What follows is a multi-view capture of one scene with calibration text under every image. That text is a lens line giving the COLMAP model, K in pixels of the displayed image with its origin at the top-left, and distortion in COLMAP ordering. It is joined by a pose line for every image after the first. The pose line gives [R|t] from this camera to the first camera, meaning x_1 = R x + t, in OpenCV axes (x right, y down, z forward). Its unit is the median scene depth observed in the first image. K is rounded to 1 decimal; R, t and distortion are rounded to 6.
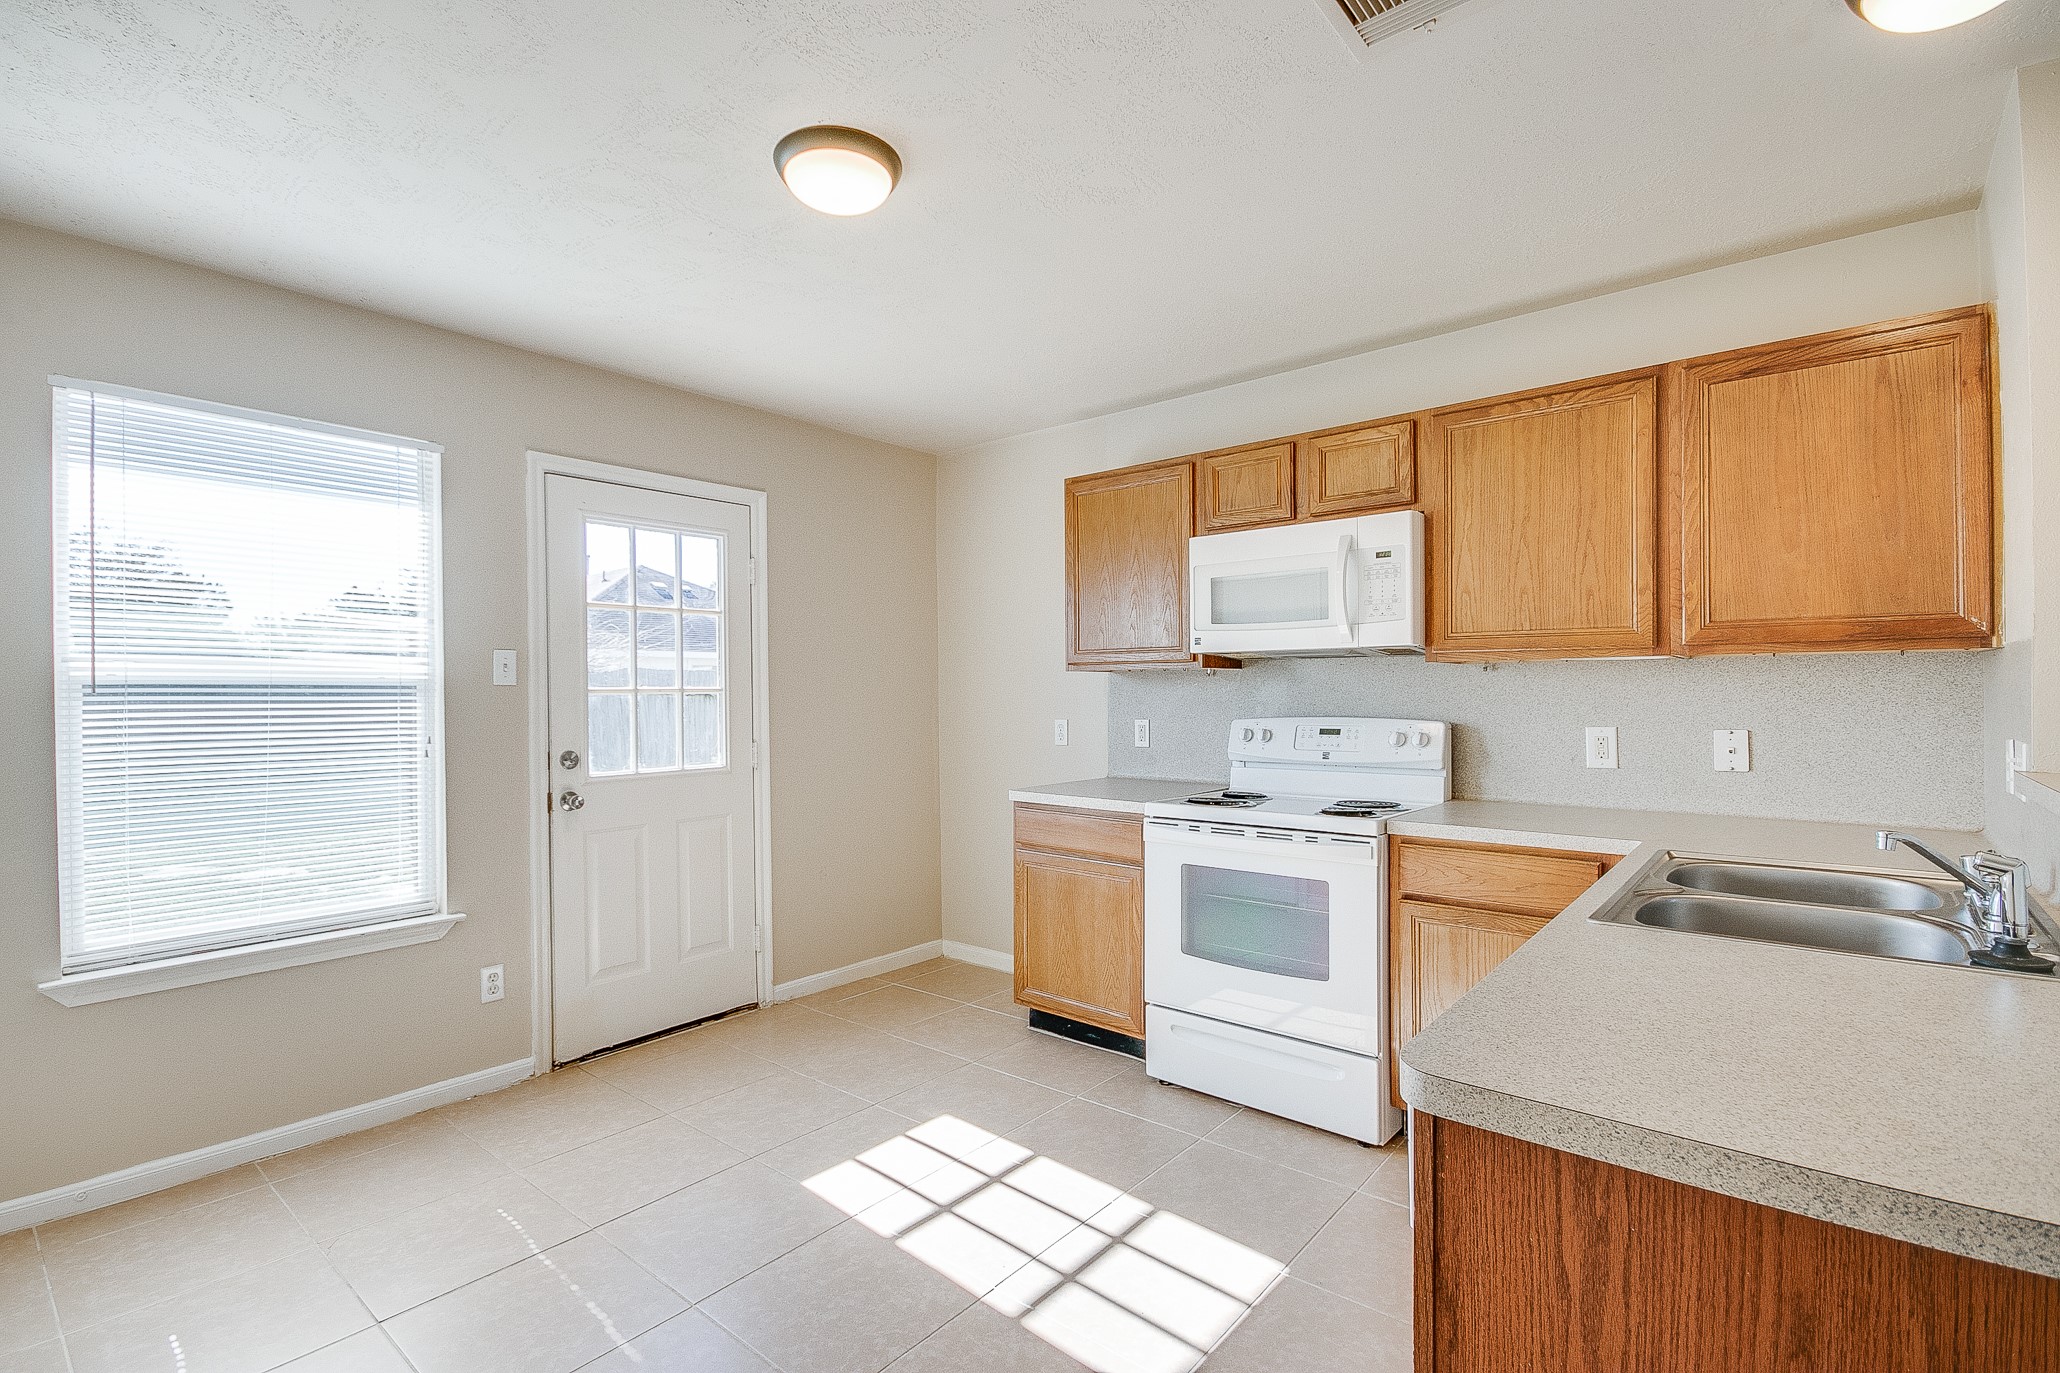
lens RADIAL K [[953.2, 0, 1016.4], [0, 953.2, 695.6], [0, 0, 1]] dist [-0.018397, 0.000081]
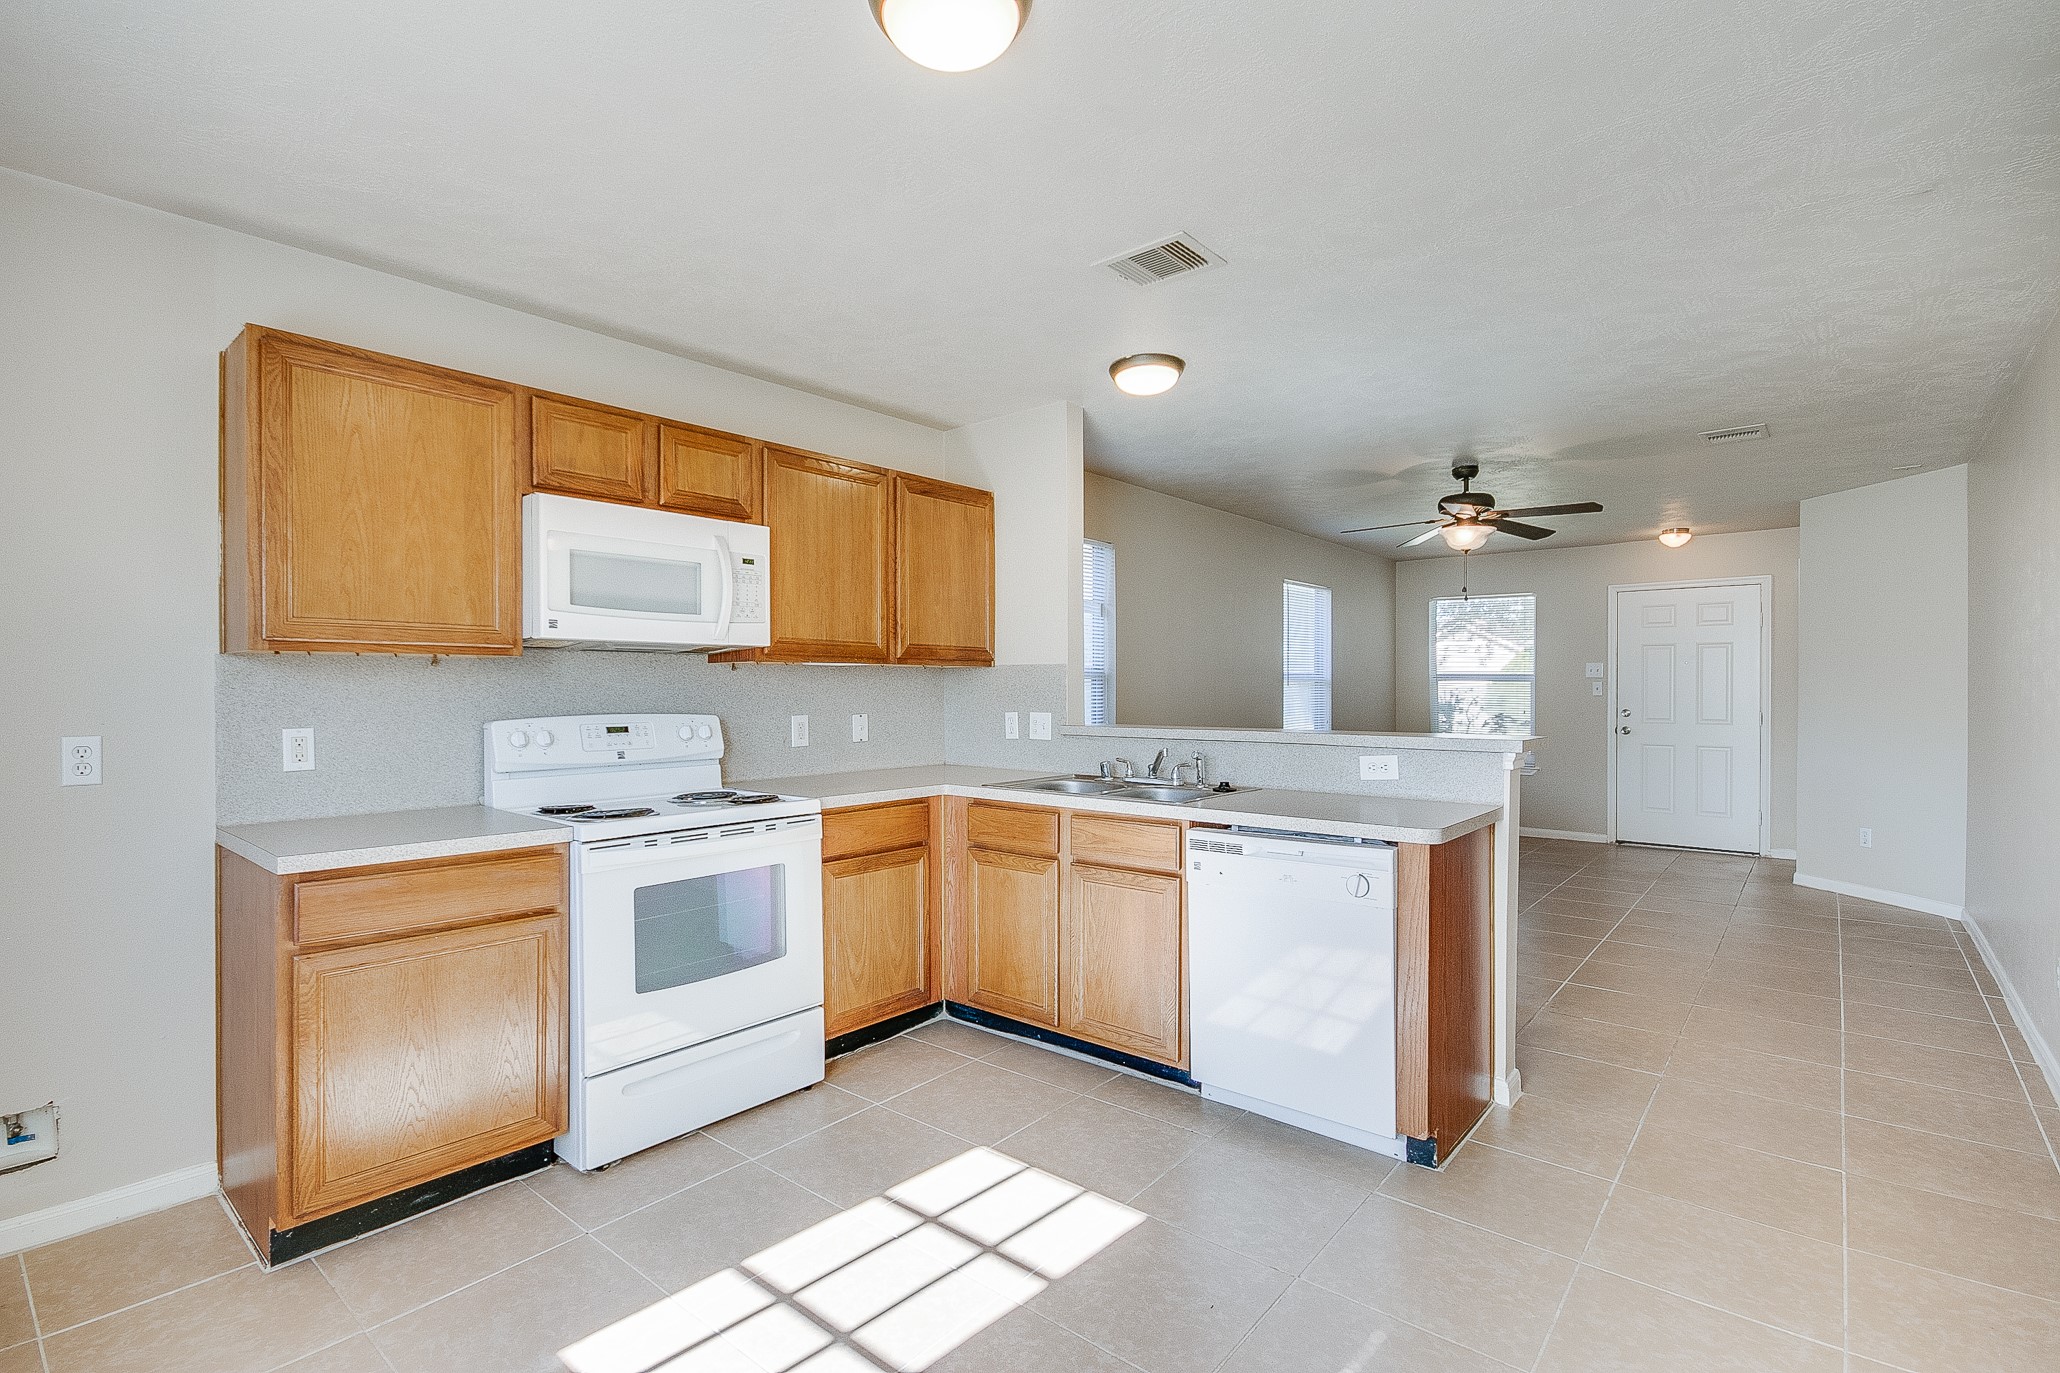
lens RADIAL K [[953.2, 0, 1021.2], [0, 953.2, 687.8], [0, 0, 1]] dist [-0.018397, 0.000081]
pose [[-0.010452, 0.006444, 0.999925, -0.692278], [0.003023, 0.999975, -0.006413, 0.004323], [-0.999941, 0.002955, -0.010471, 0.682414]]
